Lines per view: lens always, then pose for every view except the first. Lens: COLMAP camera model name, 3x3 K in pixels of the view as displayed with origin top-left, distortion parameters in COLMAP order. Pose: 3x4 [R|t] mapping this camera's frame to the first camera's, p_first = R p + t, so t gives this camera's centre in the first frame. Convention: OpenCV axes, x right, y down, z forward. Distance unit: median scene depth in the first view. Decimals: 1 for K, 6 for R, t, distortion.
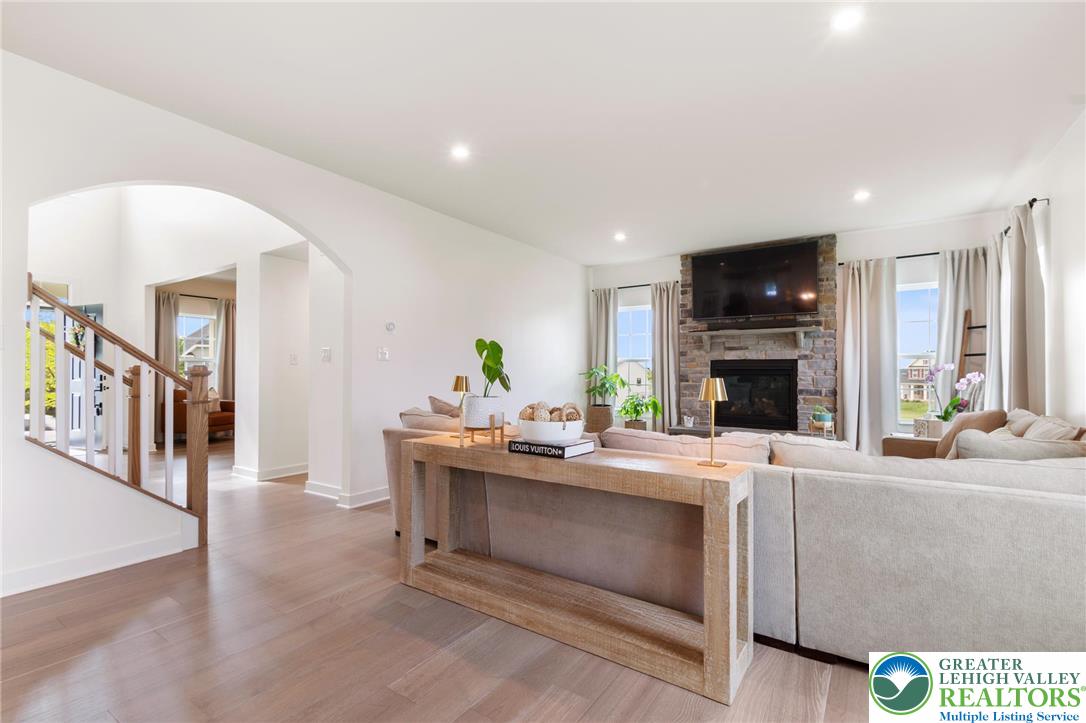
lens RADIAL K [[493.3, 0, 551.2], [0, 493.3, 361.4], [0, 0, 1]] dist [0.003309, -0.002971]
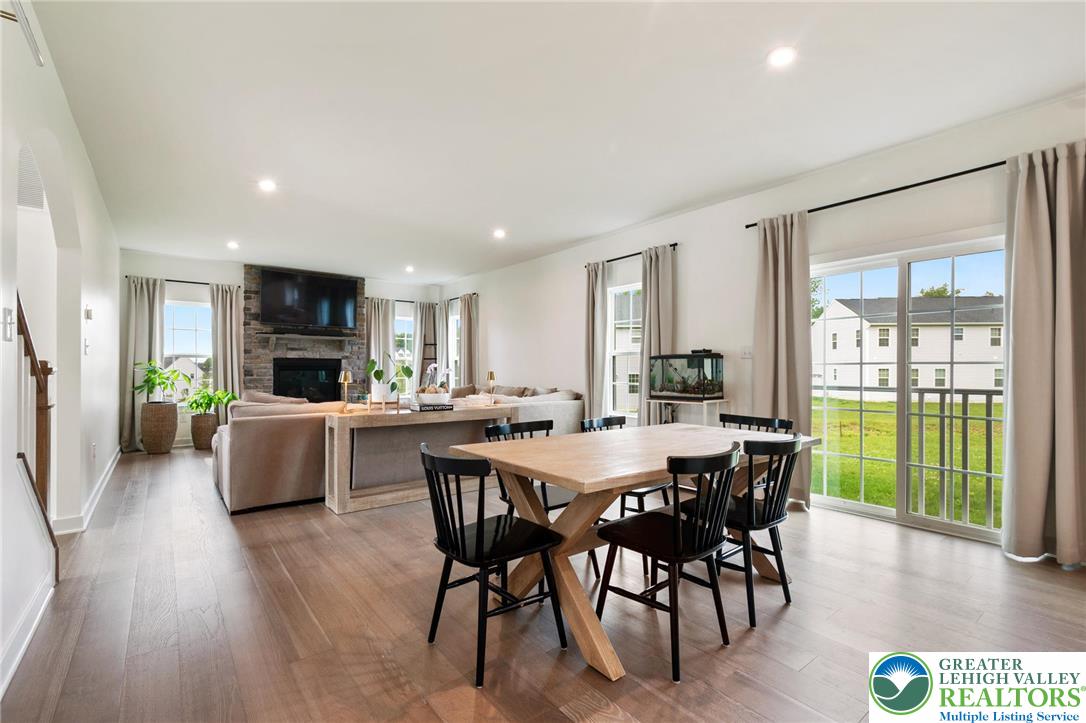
lens RADIAL K [[493.3, 0, 551.8], [0, 493.3, 369.4], [0, 0, 1]] dist [0.003309, -0.002971]
pose [[0.280858, -0.001579, 0.959748, -0.670720], [-0.024470, 0.999662, 0.008805, -0.001388], [-0.959437, -0.025958, 0.280724, 0.003159]]
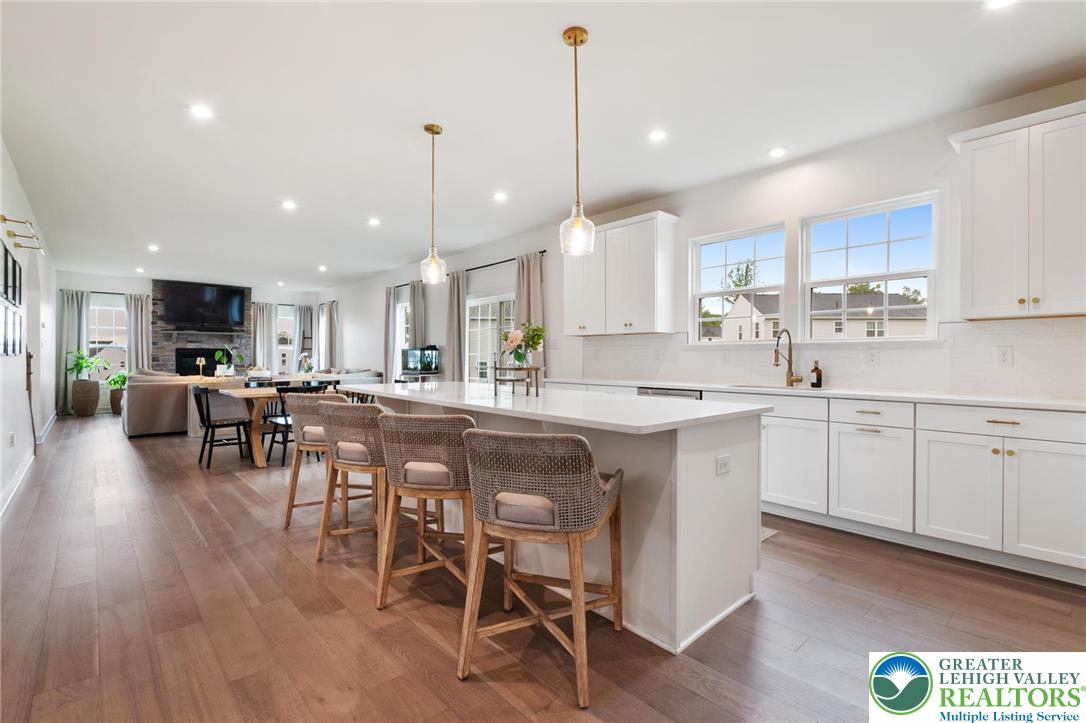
lens RADIAL K [[493.3, 0, 541.1], [0, 493.3, 358.9], [0, 0, 1]] dist [0.003309, -0.002971]
pose [[0.209867, -0.003352, 0.977724, -1.054303], [-0.025943, 0.999623, 0.008995, -0.013540], [-0.977386, -0.027253, 0.209701, -0.540923]]
